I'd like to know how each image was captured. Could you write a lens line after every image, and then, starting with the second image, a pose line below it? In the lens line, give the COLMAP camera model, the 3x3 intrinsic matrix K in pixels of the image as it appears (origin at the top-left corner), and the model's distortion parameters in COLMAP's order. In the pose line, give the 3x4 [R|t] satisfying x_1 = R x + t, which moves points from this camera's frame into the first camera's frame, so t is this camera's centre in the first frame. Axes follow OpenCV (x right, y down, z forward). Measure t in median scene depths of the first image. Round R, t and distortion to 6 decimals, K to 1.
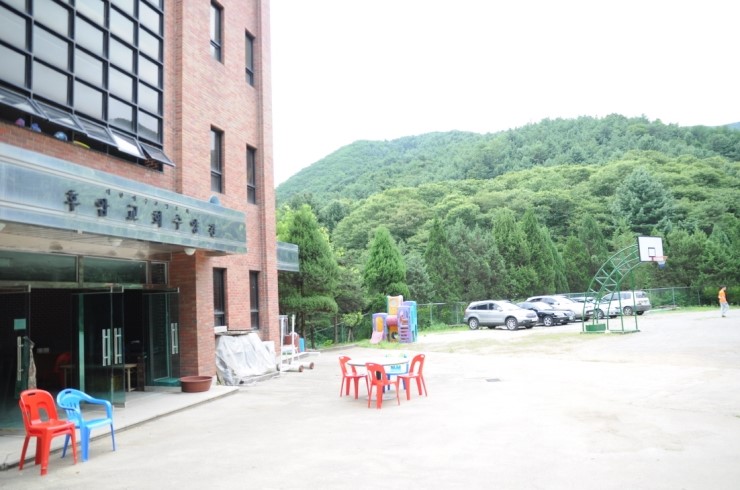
lens RADIAL K [[584.2, 0, 370.0], [0, 584.2, 245.0], [0, 0, 1]] dist [-0.010079, -0.004177]
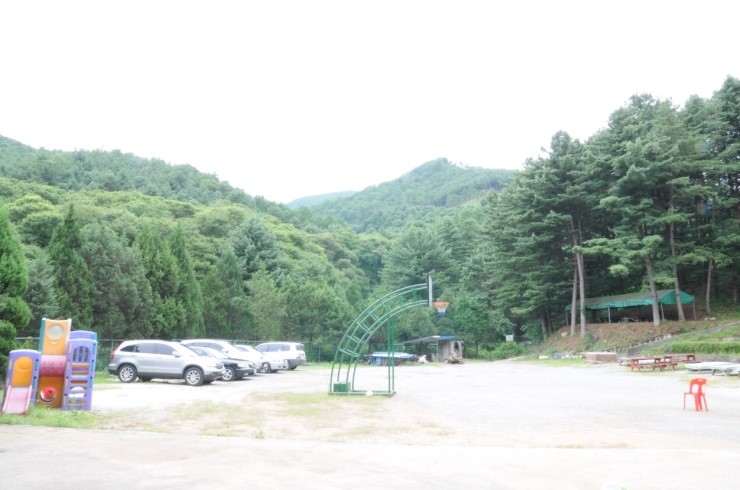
lens RADIAL K [[584.2, 0, 370.0], [0, 584.2, 245.0], [0, 0, 1]] dist [-0.010079, -0.004177]
pose [[0.715469, 0.187250, 0.673084, -0.076618], [-0.132160, 0.982294, -0.132789, 0.033749], [-0.686031, 0.006051, 0.727548, 0.258680]]
